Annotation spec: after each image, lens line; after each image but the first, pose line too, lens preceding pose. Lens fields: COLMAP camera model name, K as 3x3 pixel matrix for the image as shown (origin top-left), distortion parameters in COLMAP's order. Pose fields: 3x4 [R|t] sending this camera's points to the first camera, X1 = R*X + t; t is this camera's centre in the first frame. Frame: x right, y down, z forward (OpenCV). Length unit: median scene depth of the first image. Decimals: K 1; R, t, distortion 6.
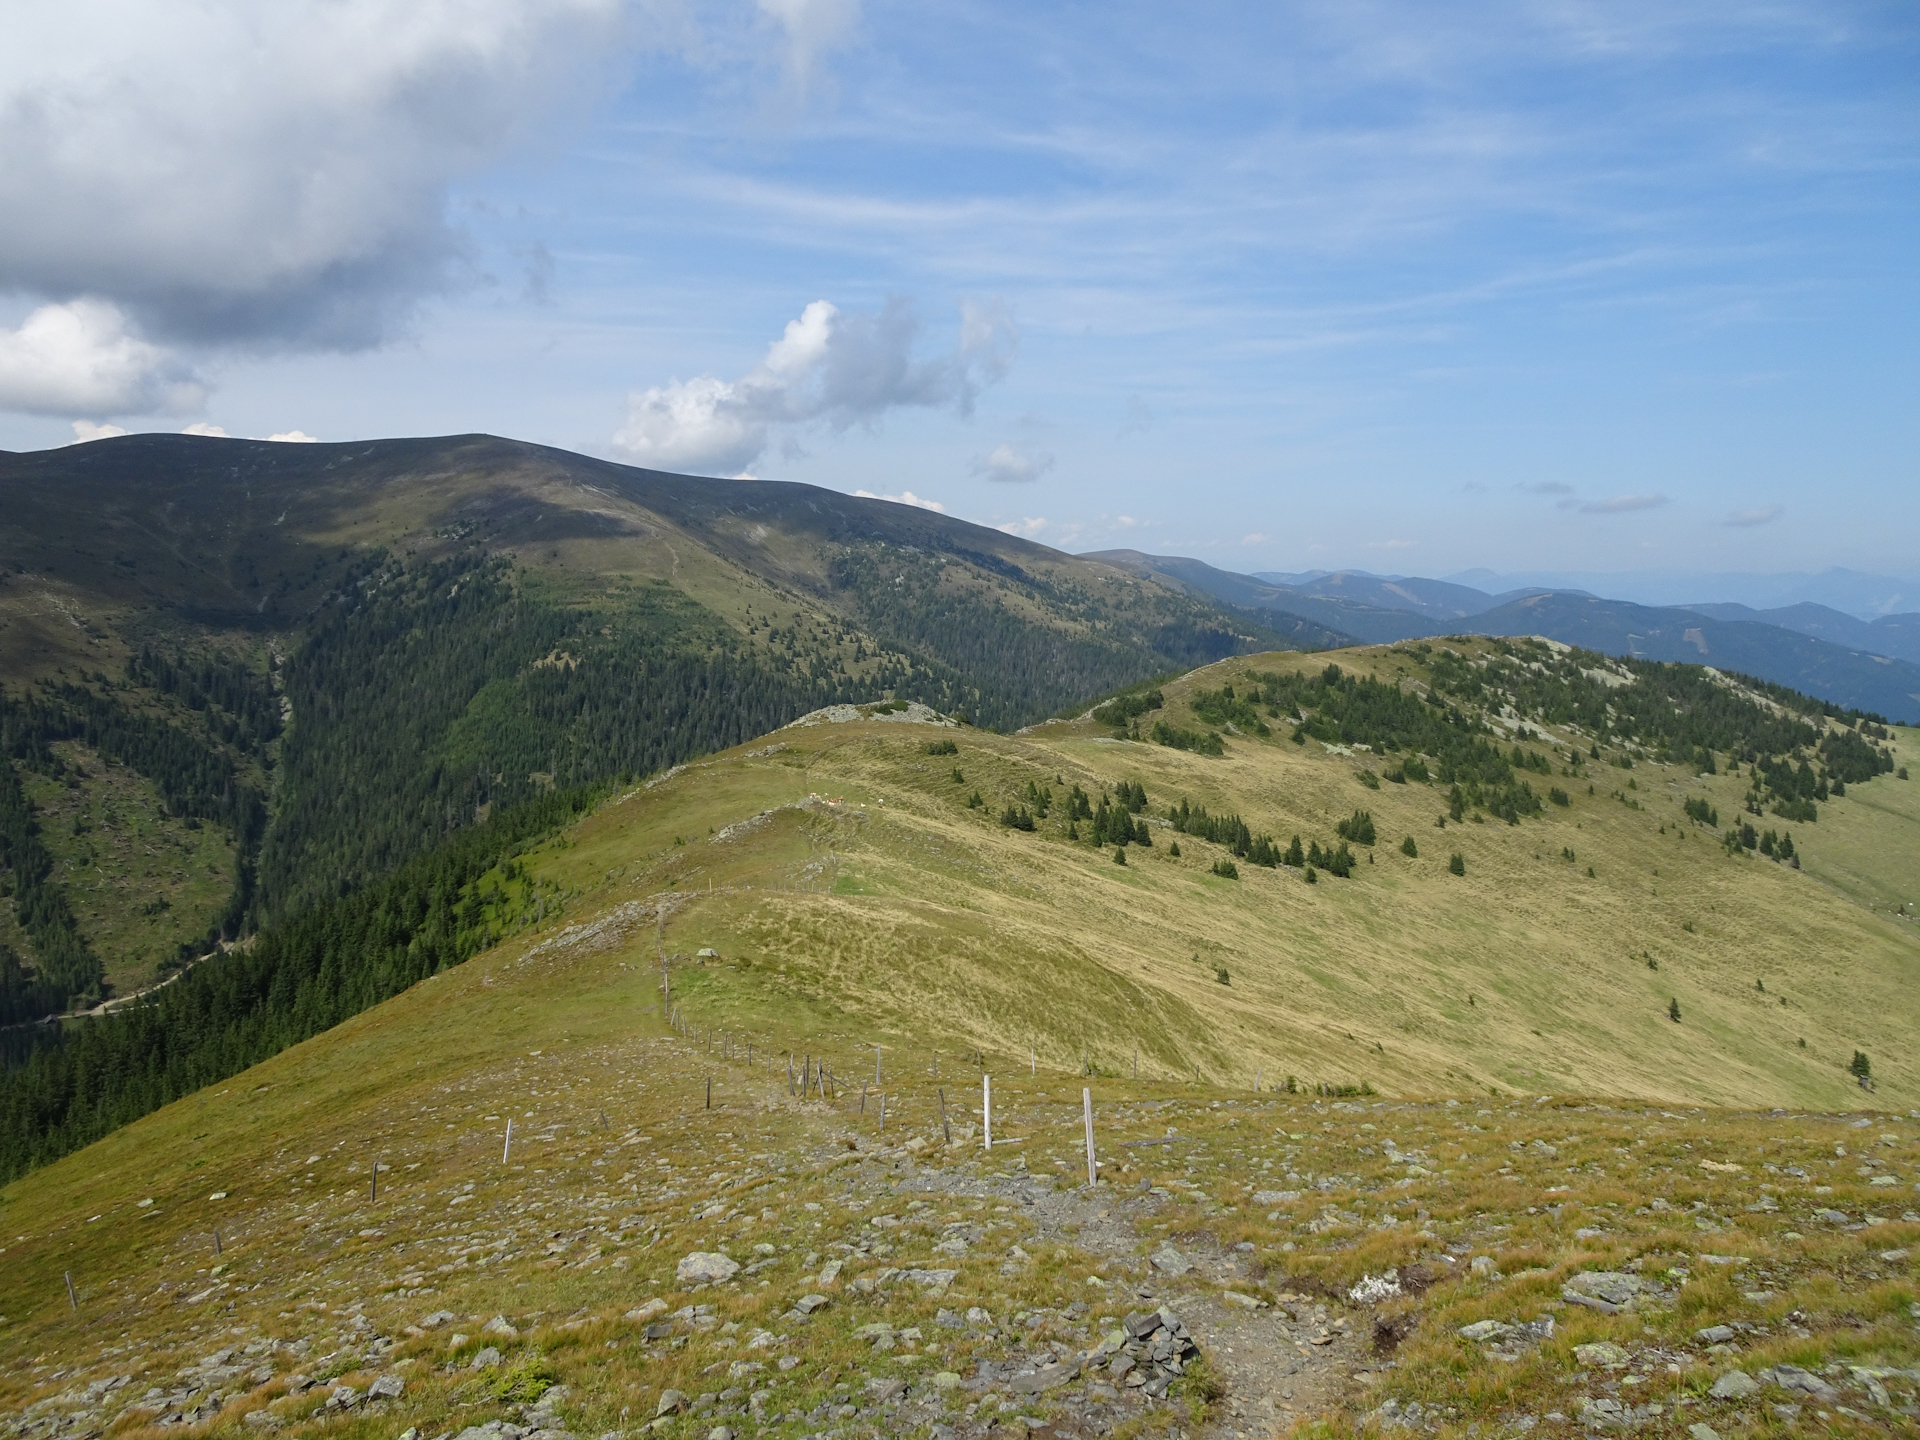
lens RADIAL K [[1393.1, 0, 969.8], [0, 1393.1, 728.4], [0, 0, 1]] dist [0.027531, -0.011716]
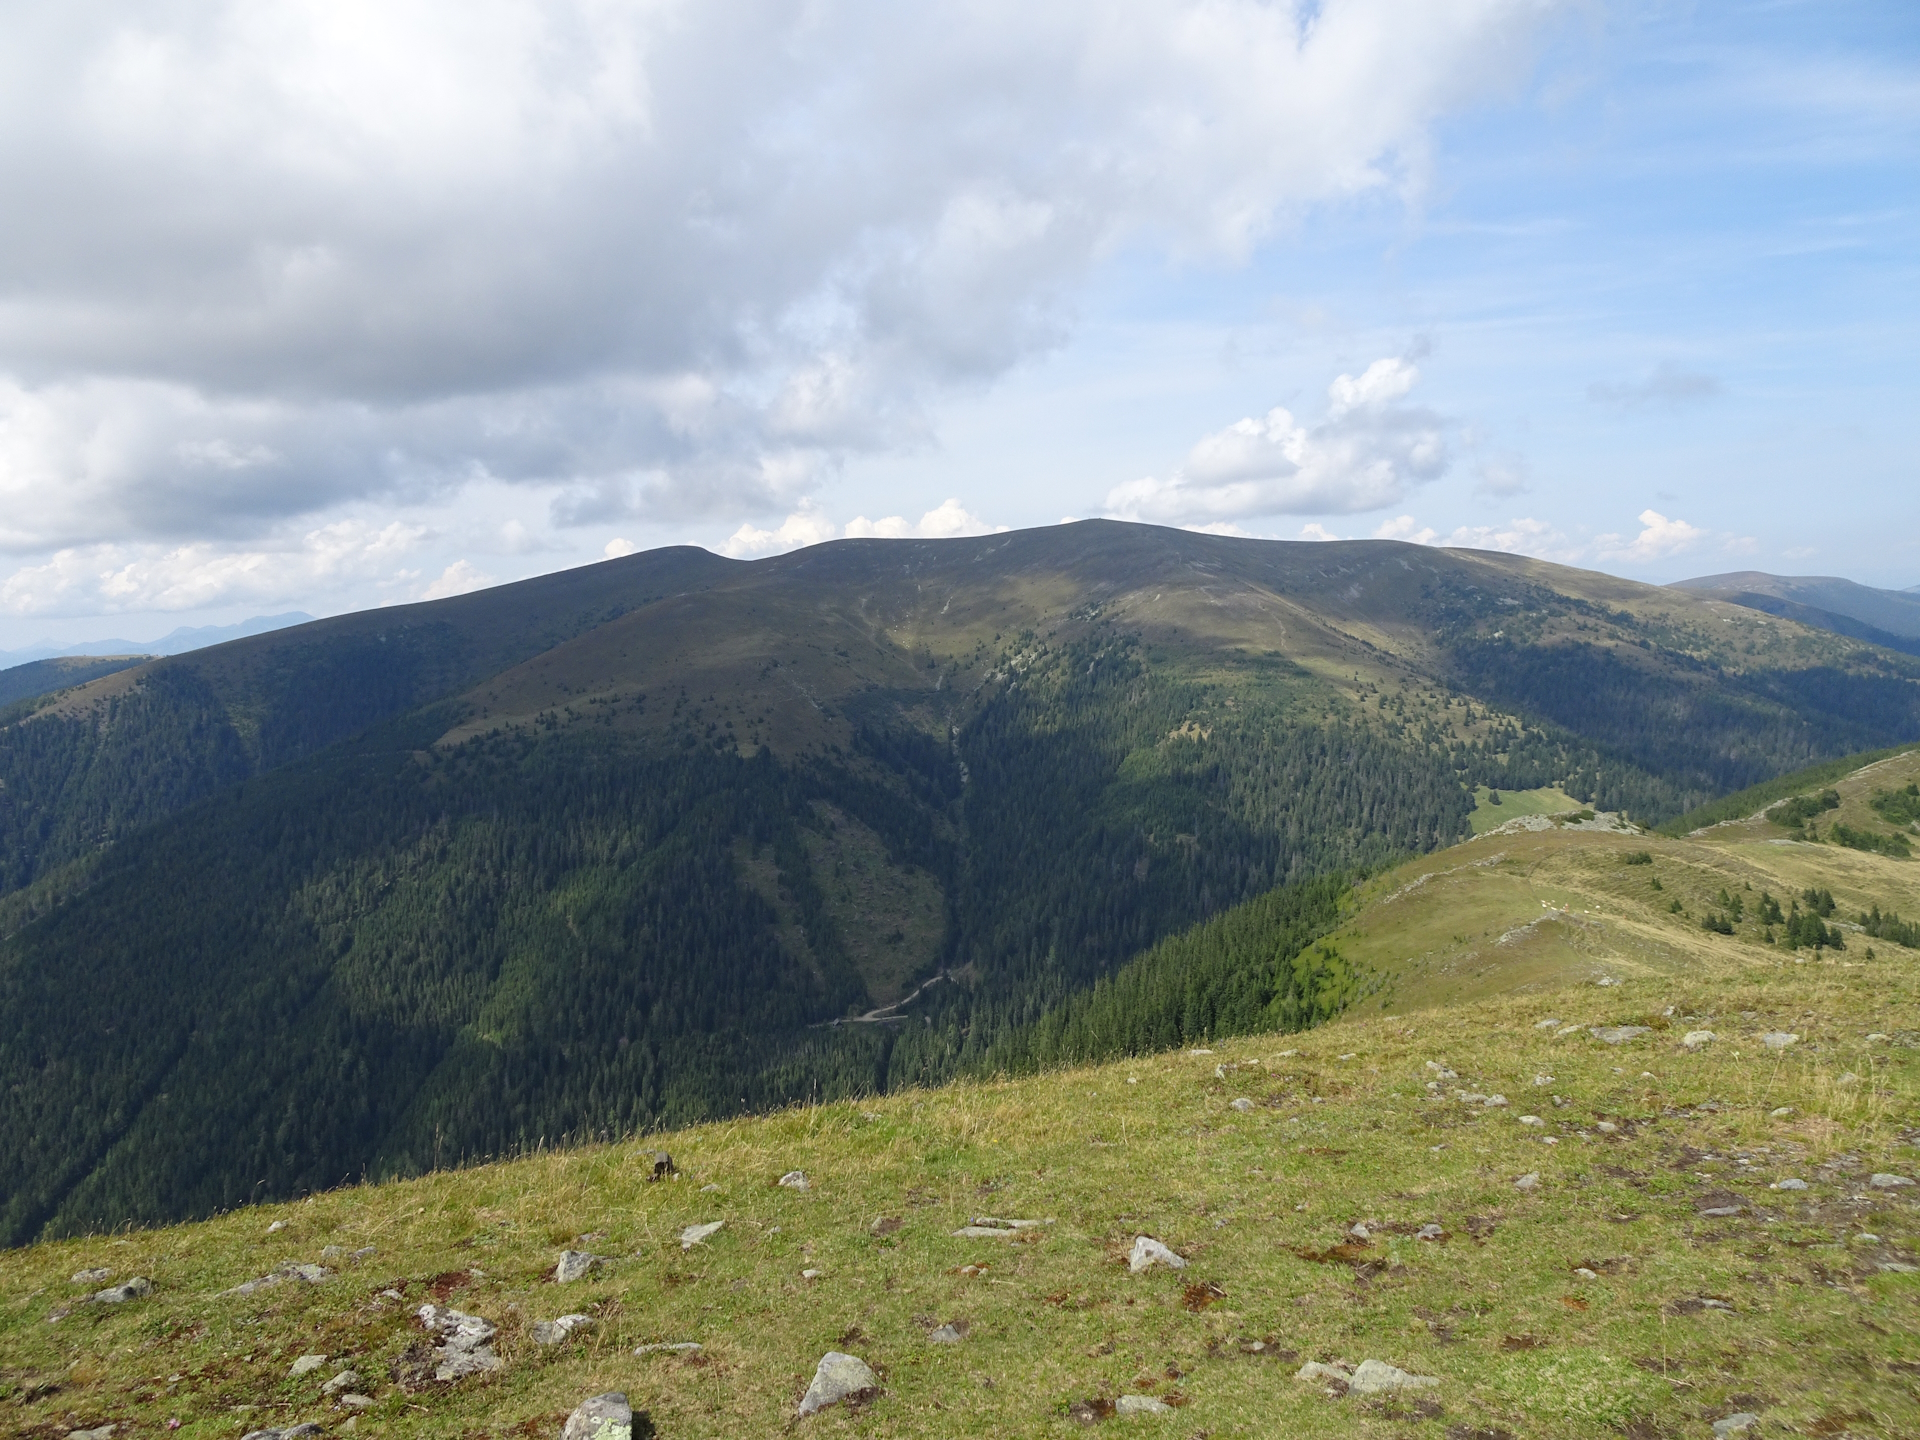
lens RADIAL K [[1393.1, 0, 973.6], [0, 1393.1, 721.3], [0, 0, 1]] dist [0.027531, -0.011716]
pose [[0.924037, -0.012842, -0.382087, -0.027212], [0.000402, 0.999468, -0.032618, -0.020475], [0.382303, 0.029986, 0.923550, -0.107002]]
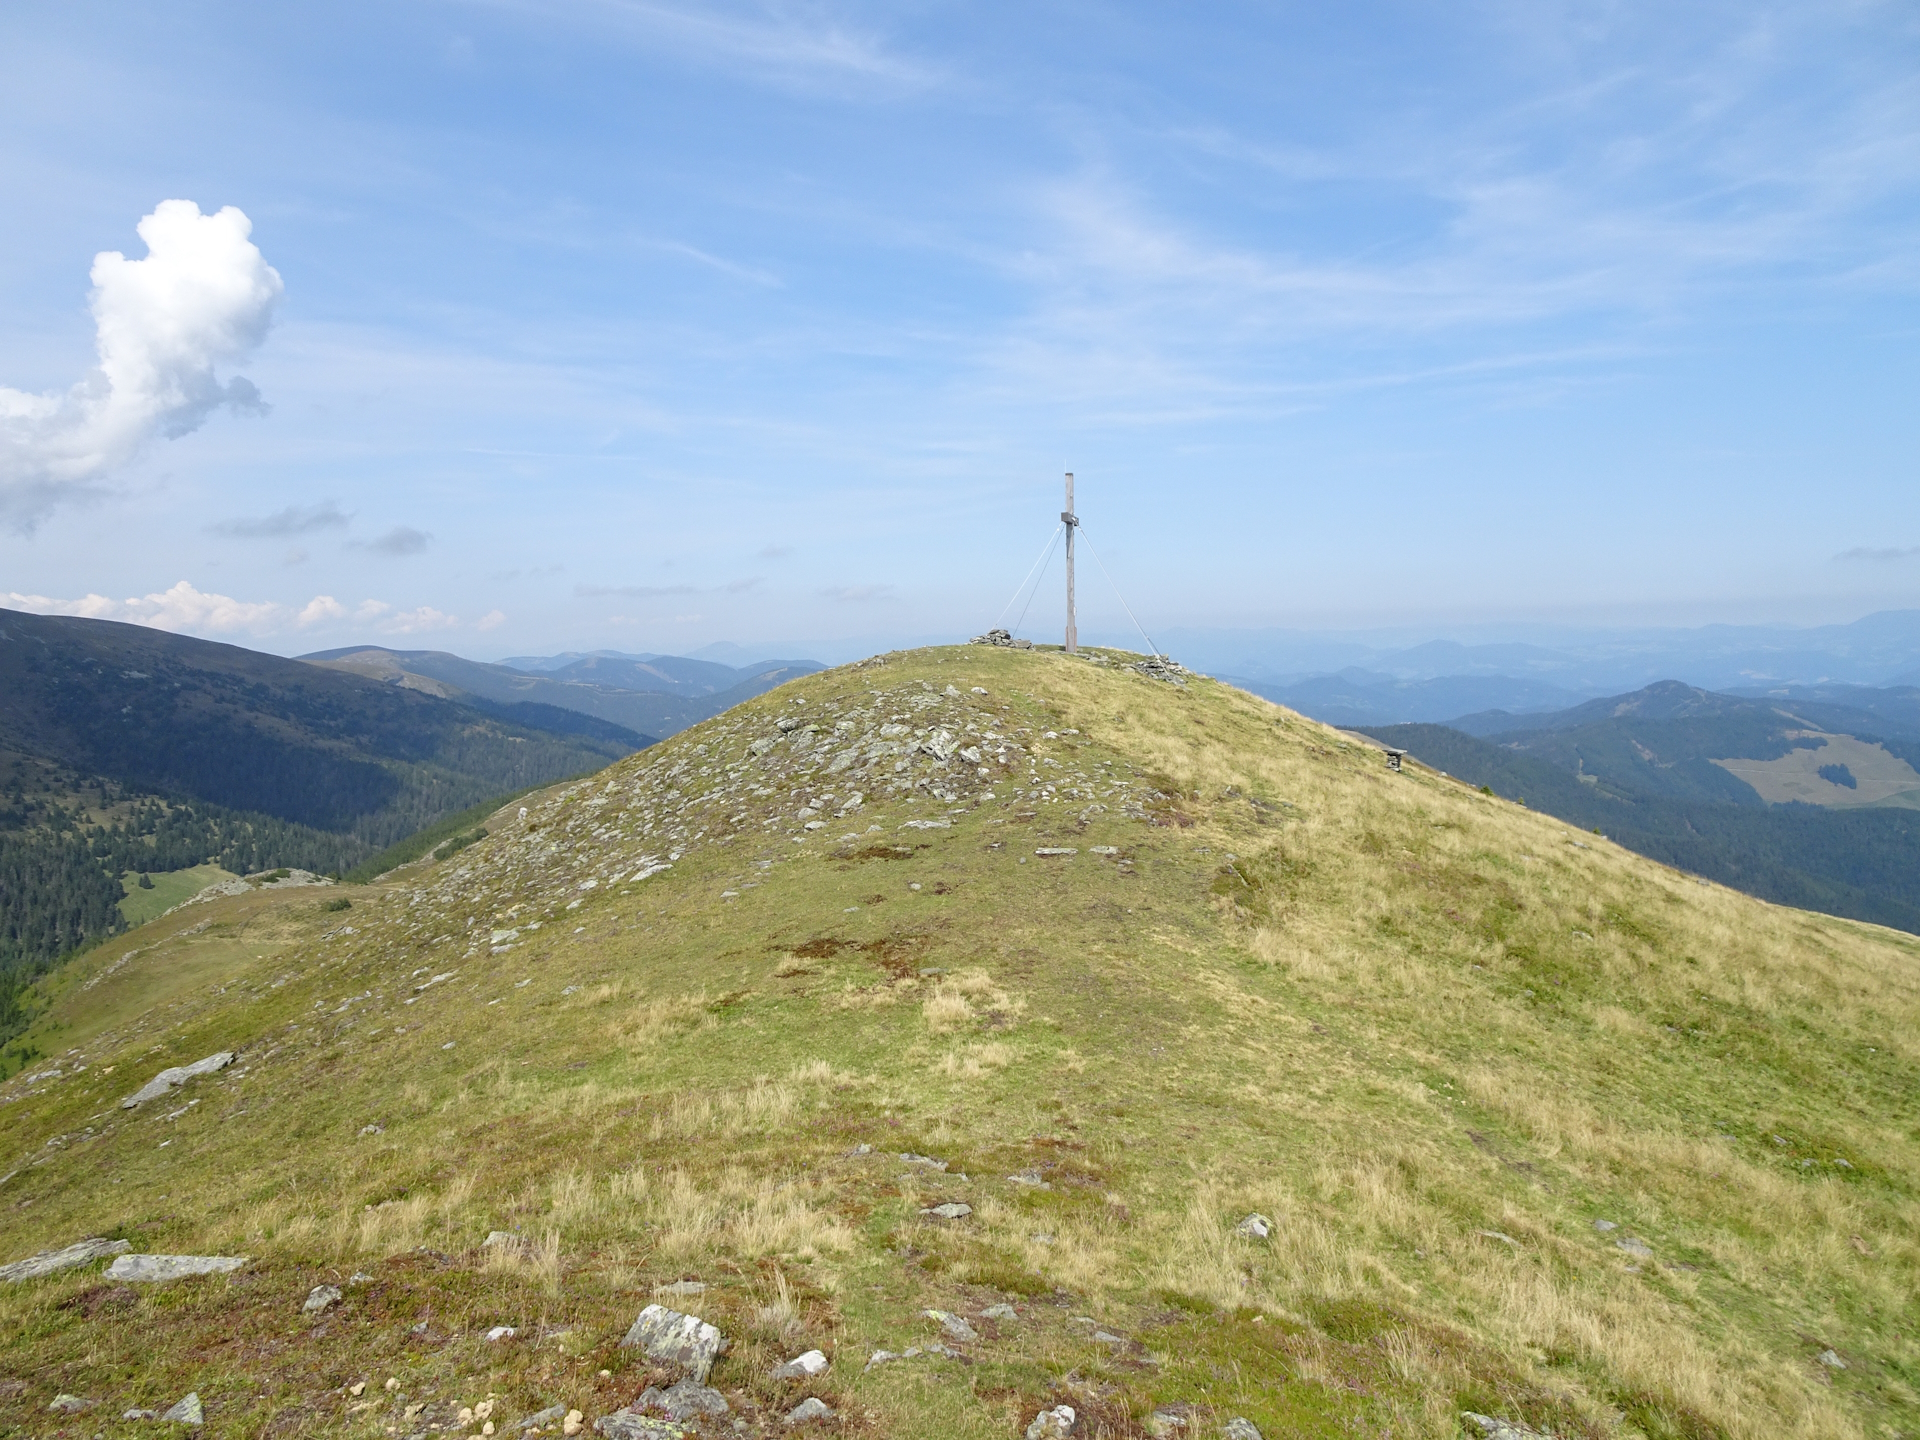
lens RADIAL K [[1393.1, 0, 960.6], [0, 1393.1, 718.4], [0, 0, 1]] dist [0.027531, -0.011716]
pose [[0.868658, -0.073220, 0.489971, -0.045285], [0.104102, 0.993914, -0.036031, -0.016243], [-0.484351, 0.082306, 0.870994, -0.136623]]
